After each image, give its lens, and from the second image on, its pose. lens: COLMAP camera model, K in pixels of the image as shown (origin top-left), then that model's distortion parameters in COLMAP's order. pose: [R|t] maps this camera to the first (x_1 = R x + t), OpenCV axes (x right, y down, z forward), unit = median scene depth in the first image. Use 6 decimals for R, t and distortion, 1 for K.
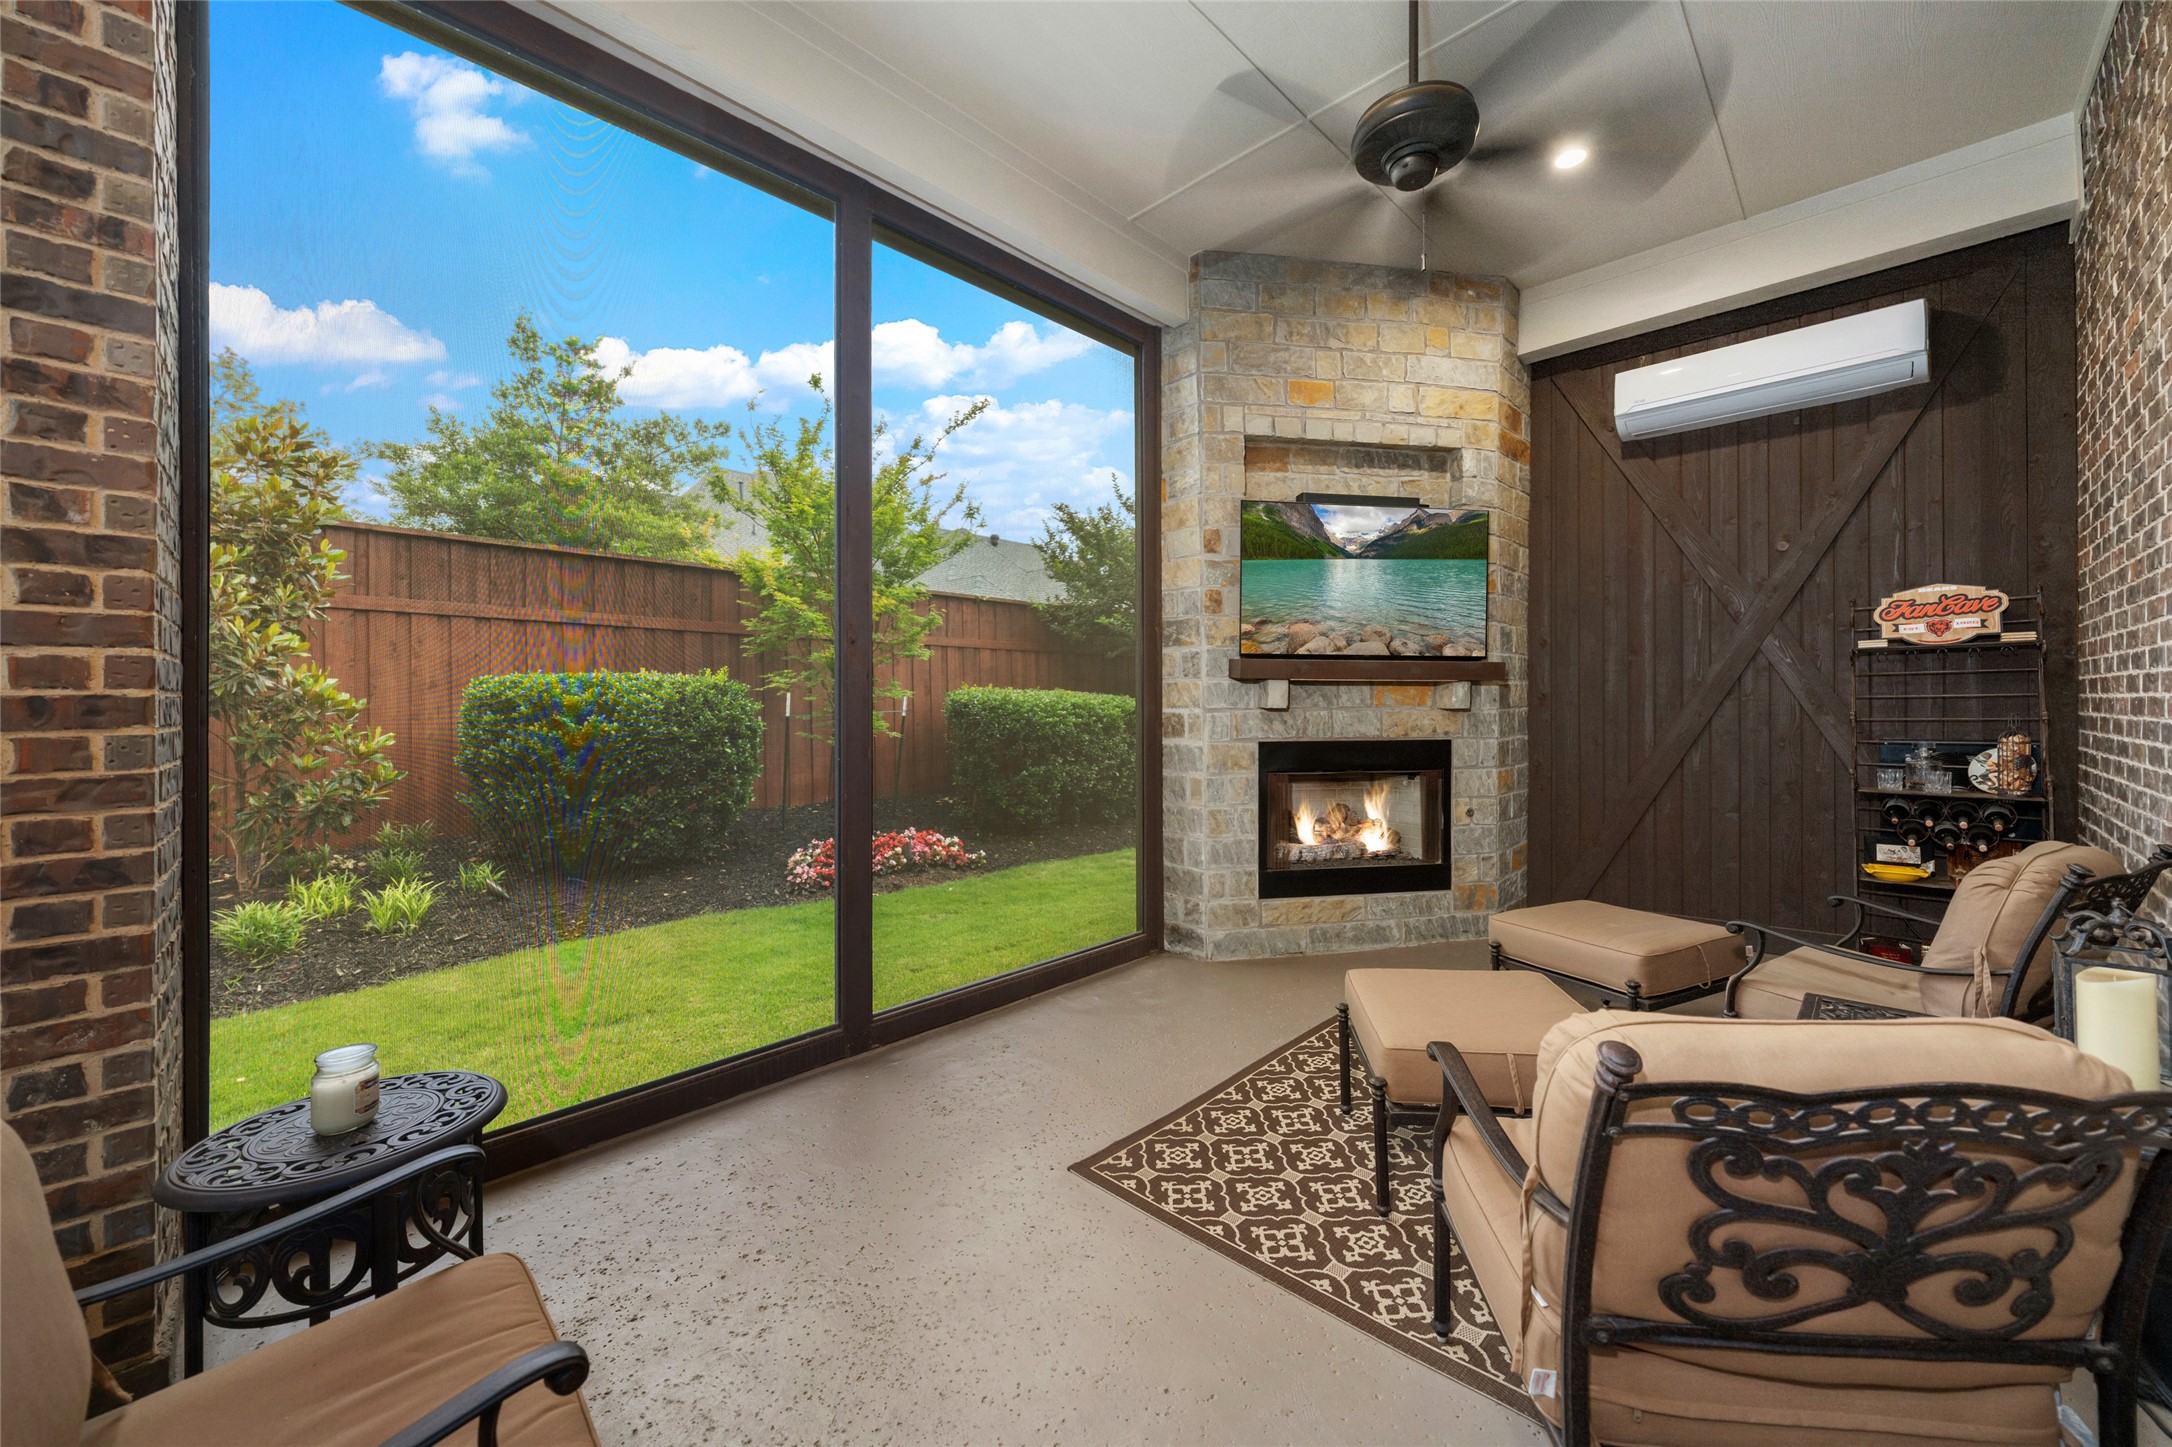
lens RADIAL K [[820.2, 0, 1082.5], [0, 820.2, 692.0], [0, 0, 1]] dist [0.000616, 0.000010]
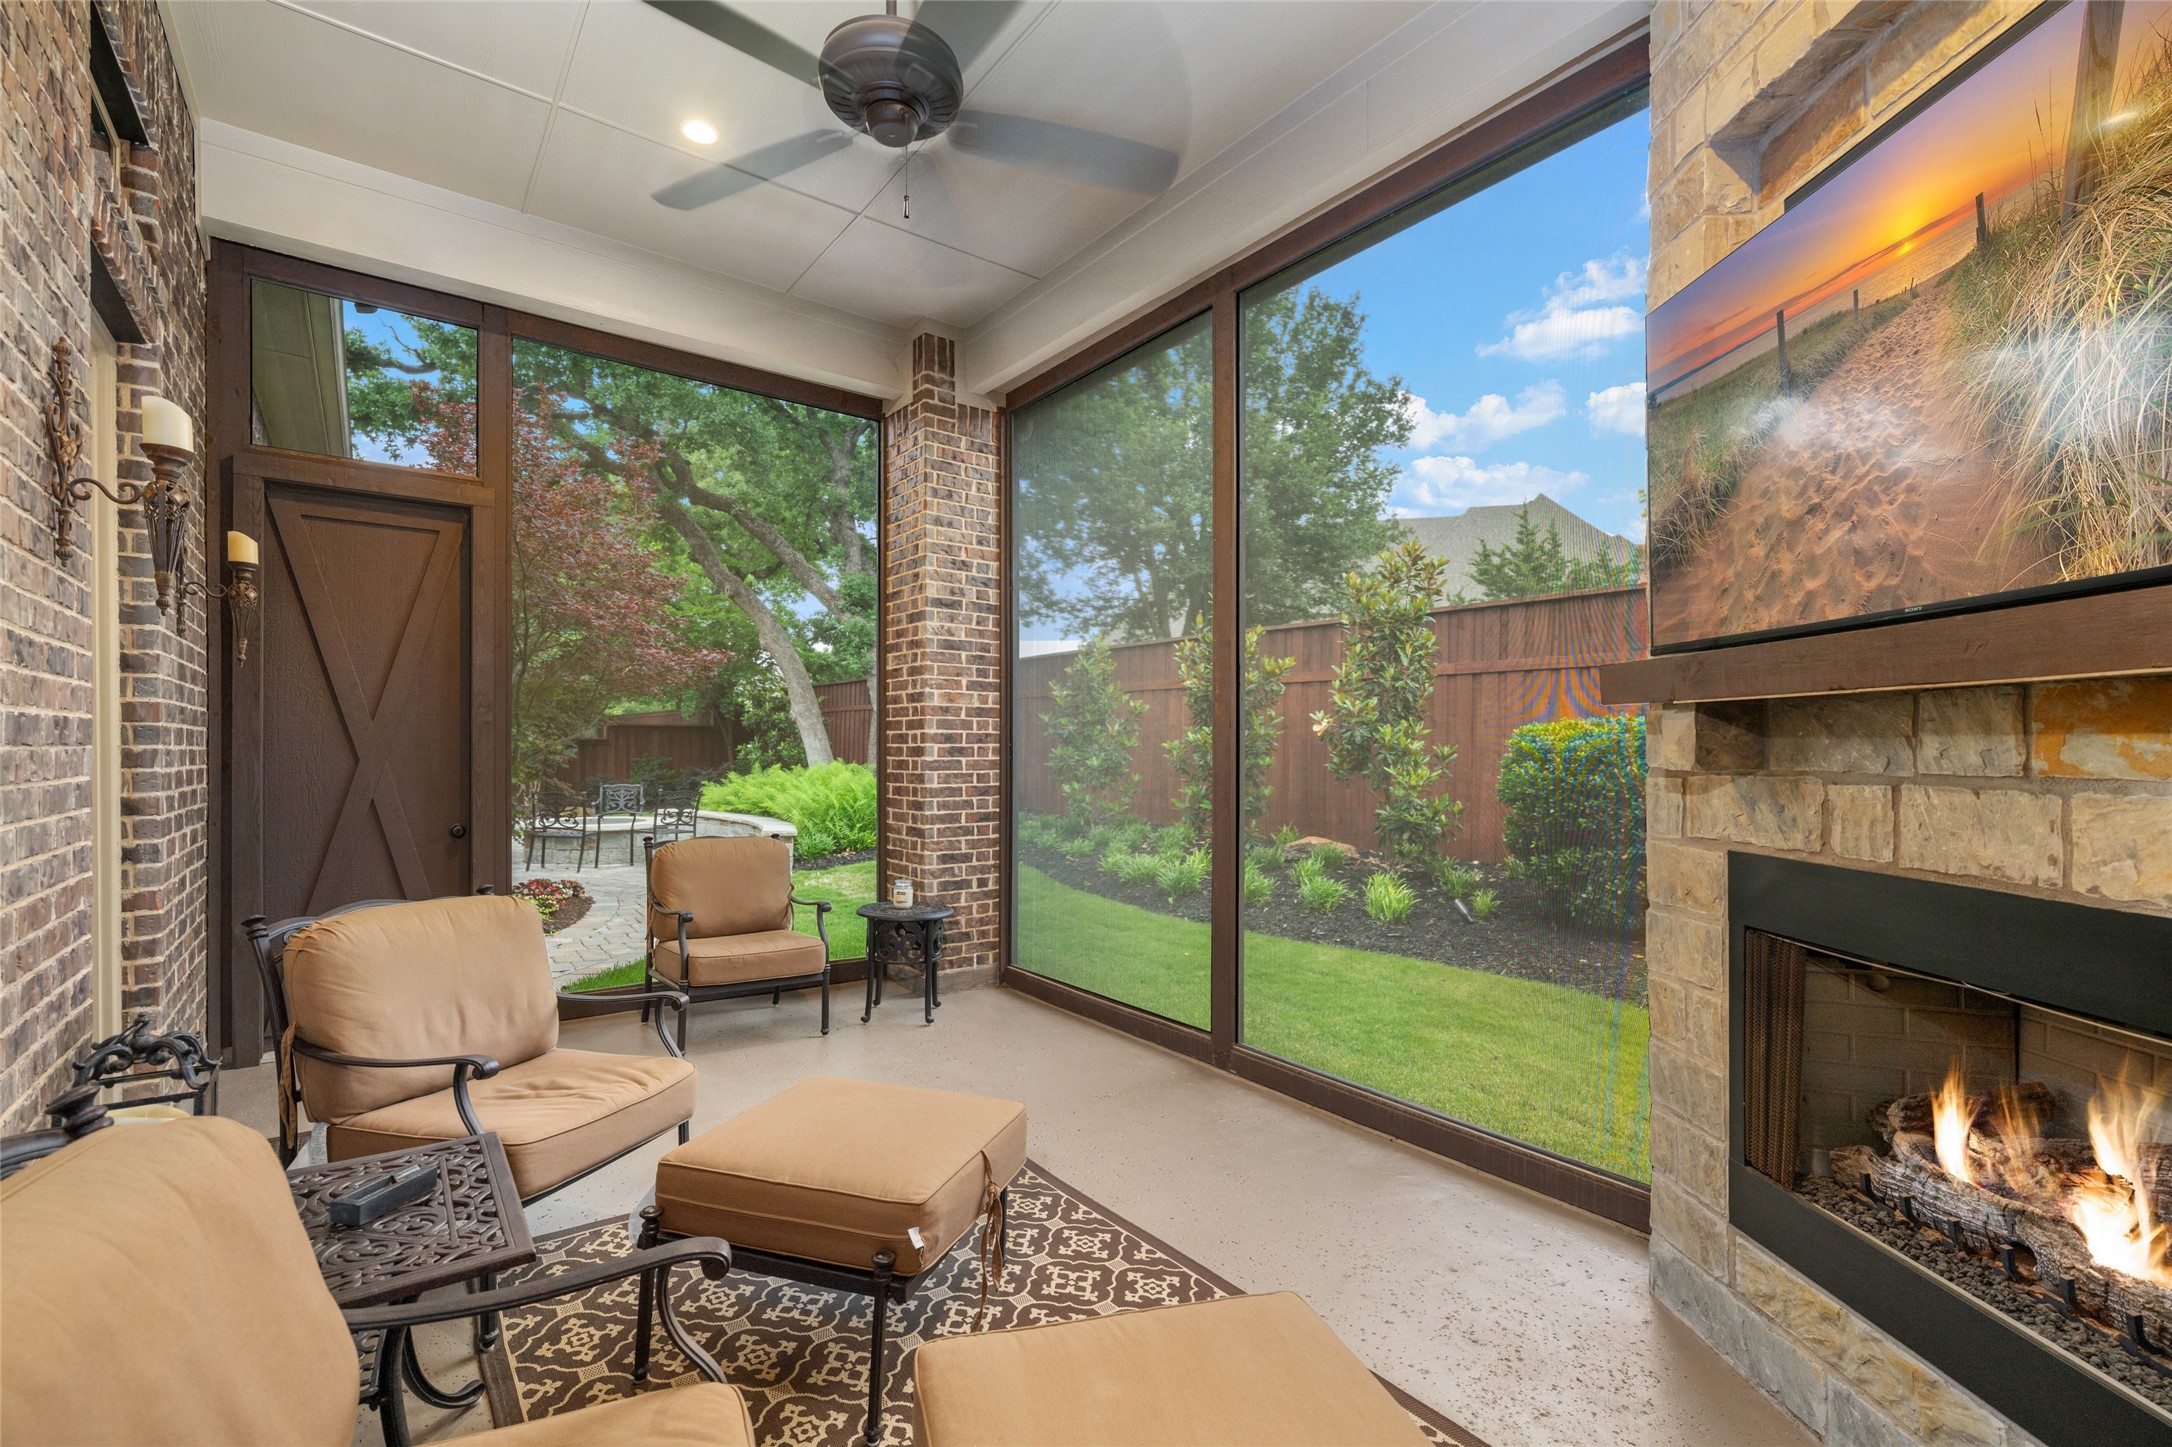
lens RADIAL K [[962.9, 0, 1085.4], [0, 962.9, 746.6], [0, 0, 1]] dist [-0.001119, -0.000237]
pose [[-0.157786, 0.003760, -0.987466, 0.755134], [0.002153, 0.999992, 0.003464, 0.005592], [0.987471, -0.001580, -0.157793, 0.753794]]
